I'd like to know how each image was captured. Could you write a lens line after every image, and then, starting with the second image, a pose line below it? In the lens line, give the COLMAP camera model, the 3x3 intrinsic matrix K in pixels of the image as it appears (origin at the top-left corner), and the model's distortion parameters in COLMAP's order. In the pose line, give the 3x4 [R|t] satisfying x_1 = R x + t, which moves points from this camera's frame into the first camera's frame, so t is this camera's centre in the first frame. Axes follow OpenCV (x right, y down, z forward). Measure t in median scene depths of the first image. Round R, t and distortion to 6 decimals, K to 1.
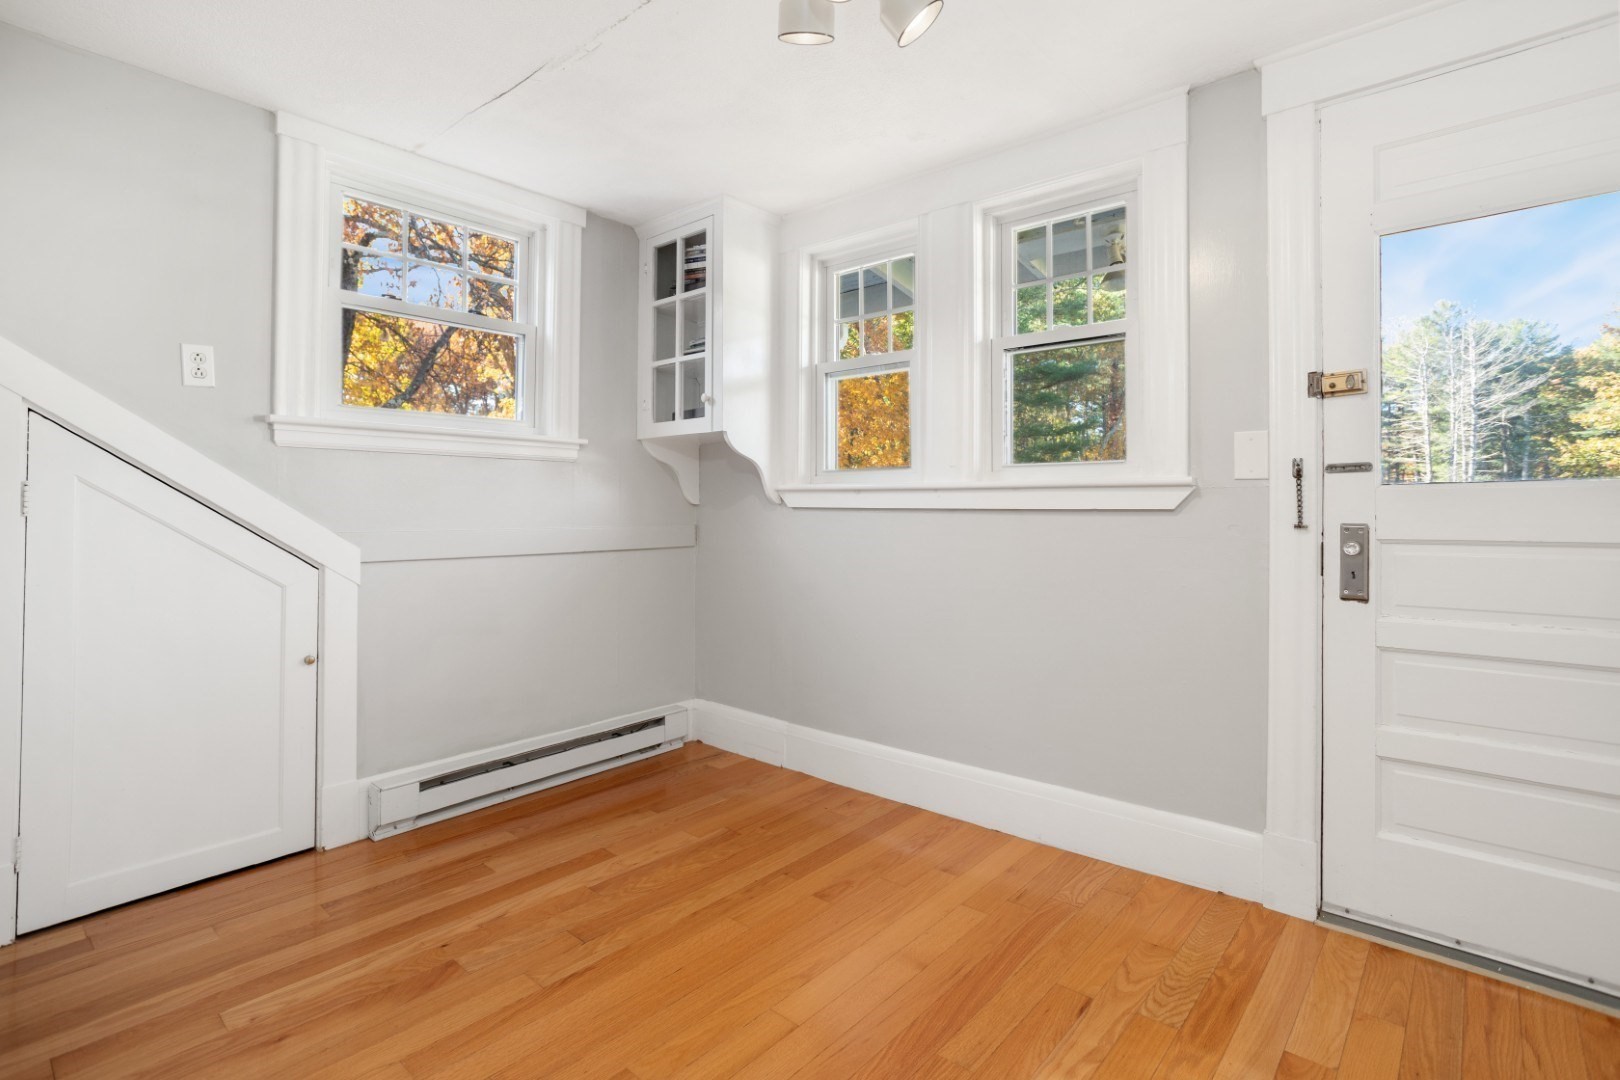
lens RADIAL K [[780.0, 0, 807.8], [0, 780.0, 506.7], [0, 0, 1]] dist [-0.003577, -0.000566]
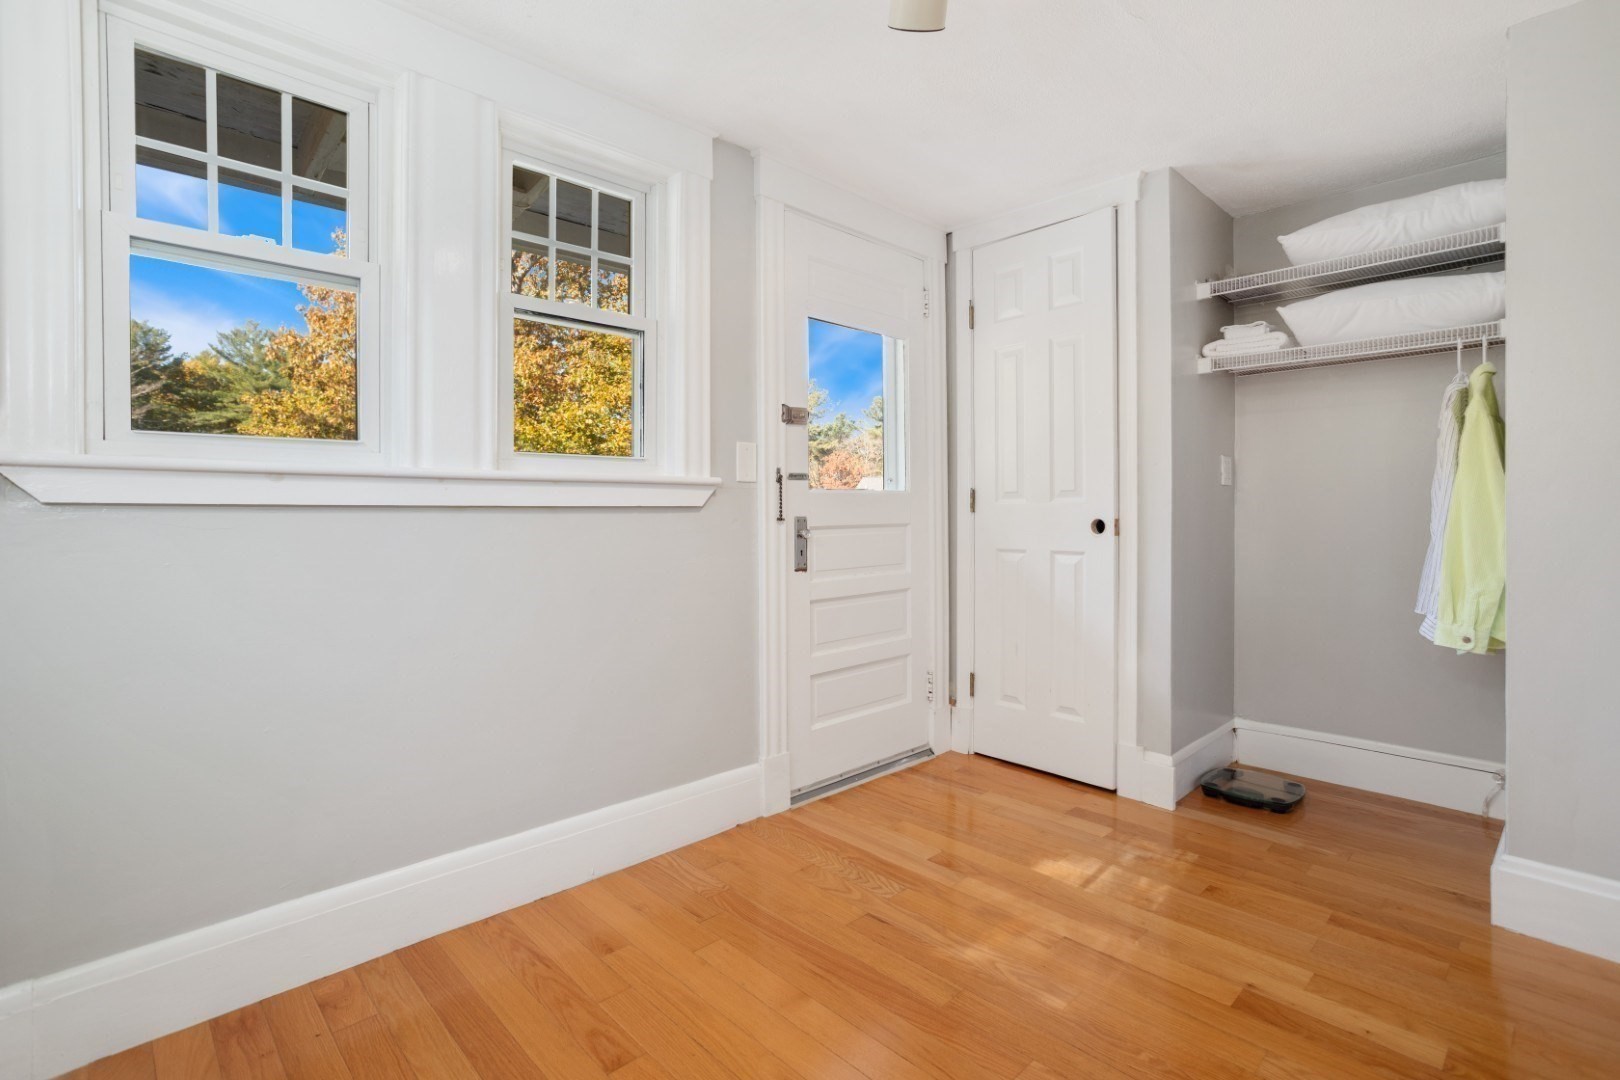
lens RADIAL K [[798.9, 0, 808.8], [0, 798.9, 523.4], [0, 0, 1]] dist [-0.031381, 0.017558]
pose [[0.075680, -0.018381, 0.996963, -0.639853], [-0.000072, 0.999830, 0.018439, 0.006366], [-0.997132, -0.001468, 0.075666, 0.751524]]
